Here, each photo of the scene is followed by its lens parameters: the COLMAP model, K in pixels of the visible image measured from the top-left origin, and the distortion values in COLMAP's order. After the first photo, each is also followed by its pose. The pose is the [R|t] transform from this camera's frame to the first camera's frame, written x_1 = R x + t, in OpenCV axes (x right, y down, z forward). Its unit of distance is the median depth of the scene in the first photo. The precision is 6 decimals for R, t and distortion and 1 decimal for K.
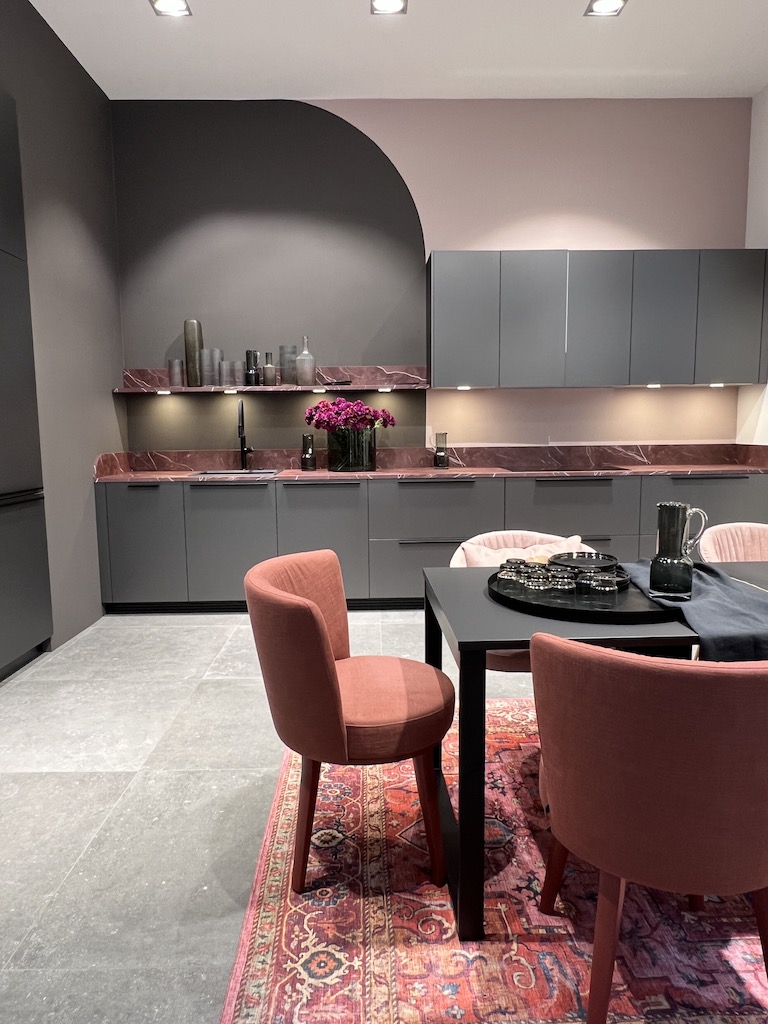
lens RADIAL K [[663.3, 0, 380.3], [0, 663.3, 512.6], [0, 0, 1]] dist [-0.004374, 0.000556]
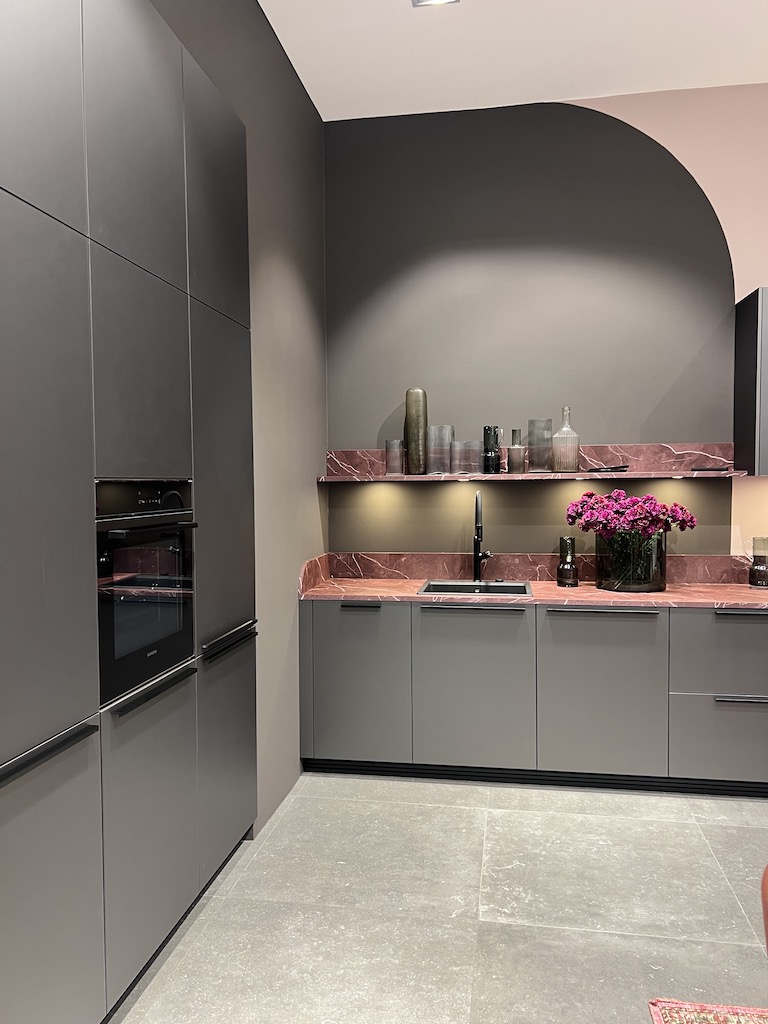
lens RADIAL K [[777.1, 0, 384.3], [0, 777.1, 517.4], [0, 0, 1]] dist [0.062225, -0.018332]
pose [[0.983317, 0.009678, -0.181641, -0.170768], [-0.024077, 0.996722, -0.077233, -0.075578], [0.180299, 0.080318, 0.980327, 0.116758]]
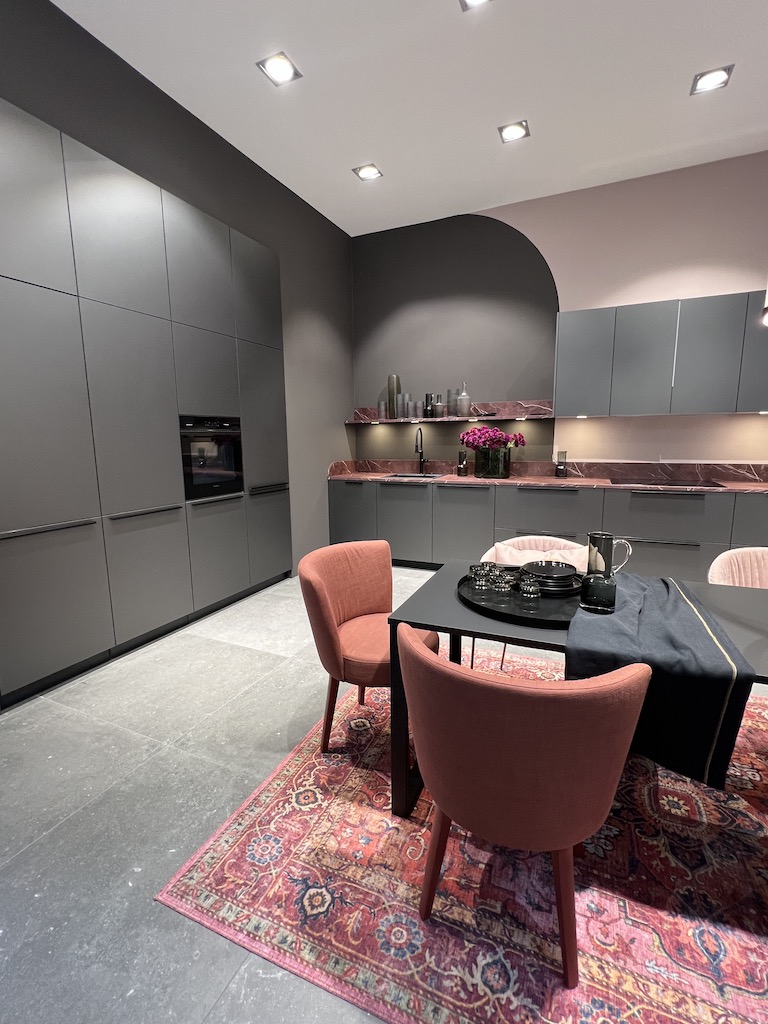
lens RADIAL K [[455.2, 0, 381.3], [0, 455.2, 514.1], [0, 0, 1]] dist [-0.003226, 0.000100]
pose [[0.905215, 0.072593, -0.418707, 0.173325], [-0.053620, 0.996938, 0.056921, -0.031419], [0.421557, -0.029075, 0.906336, 0.027391]]
